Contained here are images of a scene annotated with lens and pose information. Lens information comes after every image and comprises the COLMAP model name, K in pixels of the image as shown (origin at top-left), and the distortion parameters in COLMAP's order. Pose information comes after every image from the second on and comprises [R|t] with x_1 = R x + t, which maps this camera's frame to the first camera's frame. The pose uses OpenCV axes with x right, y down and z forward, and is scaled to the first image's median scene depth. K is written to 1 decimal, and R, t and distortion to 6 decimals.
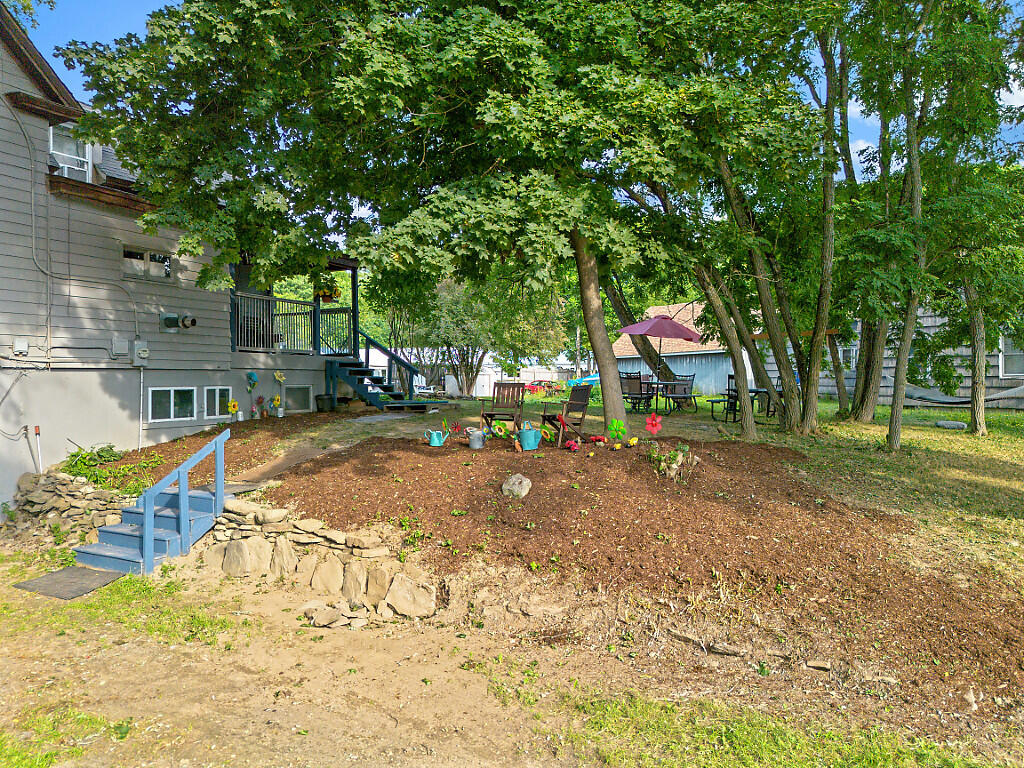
lens RADIAL K [[718.6, 0, 515.6], [0, 718.6, 403.8], [0, 0, 1]] dist [0.059410, -0.045963]
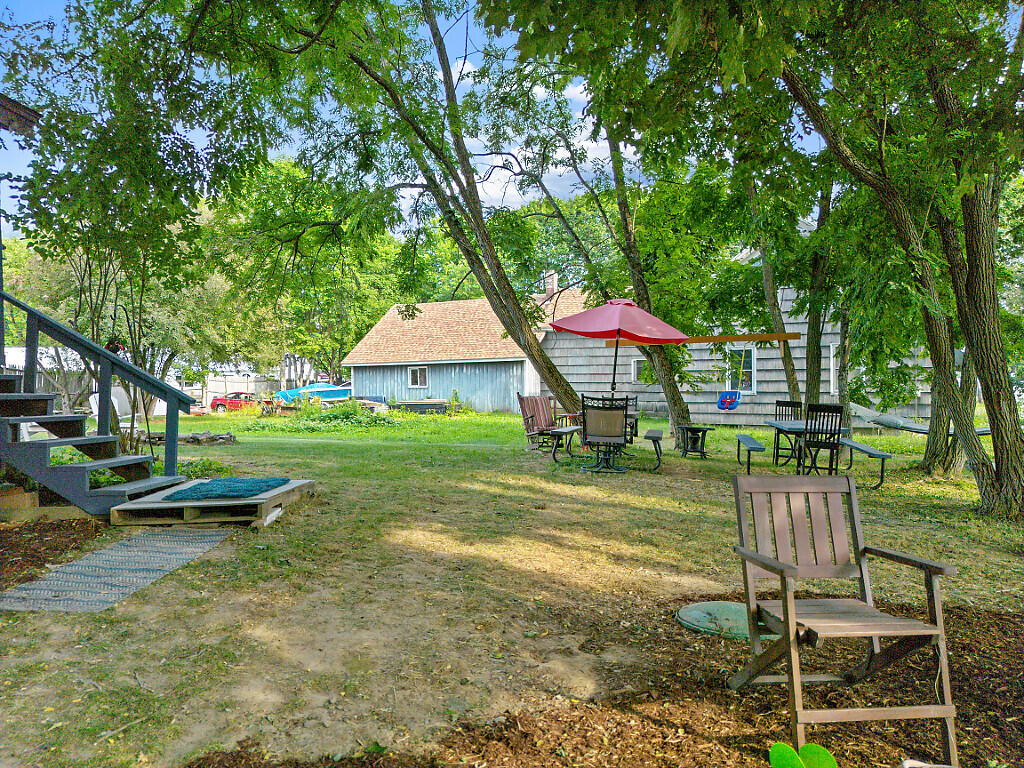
lens RADIAL K [[708.2, 0, 515.5], [0, 708.2, 403.9], [0, 0, 1]] dist [0.056688, -0.042977]
pose [[0.895383, -0.012797, 0.445113, -0.299706], [0.015738, 0.999872, -0.002911, -0.080225], [-0.445018, 0.009612, 0.895470, 1.114940]]
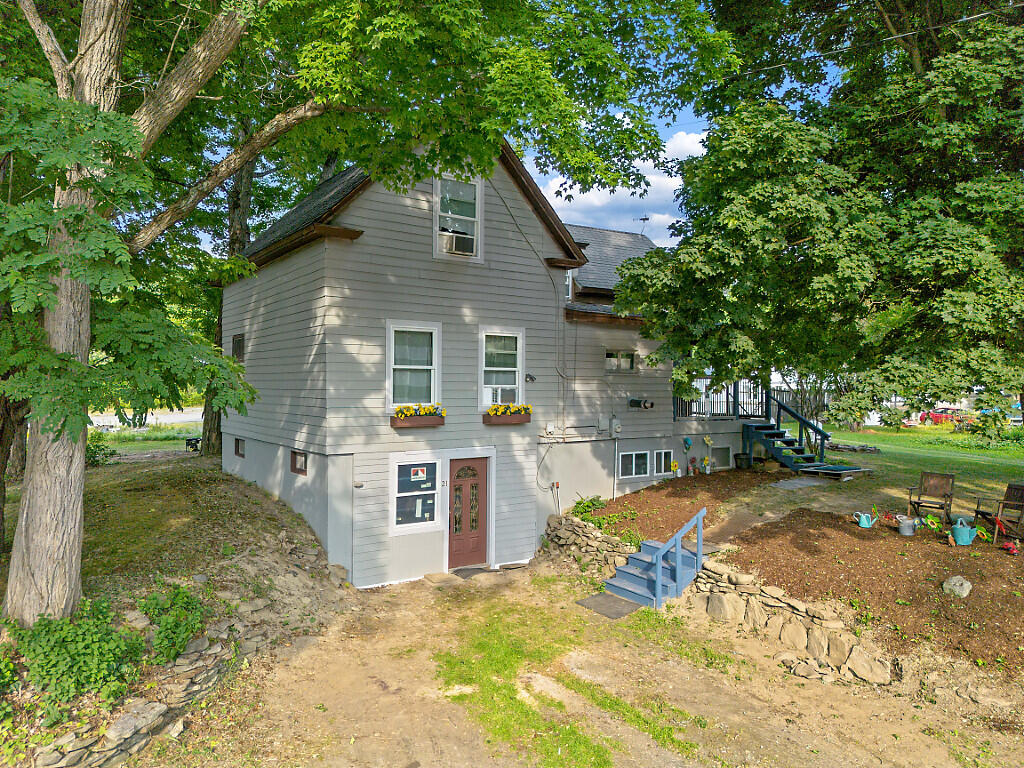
lens RADIAL K [[708.2, 0, 515.5], [0, 708.2, 403.9], [0, 0, 1]] dist [0.056688, -0.042977]
pose [[0.880323, 0.016400, -0.474092, -0.078990], [-0.020396, 0.999787, -0.003288, -0.164167], [0.473937, 0.012564, 0.880469, -0.398892]]
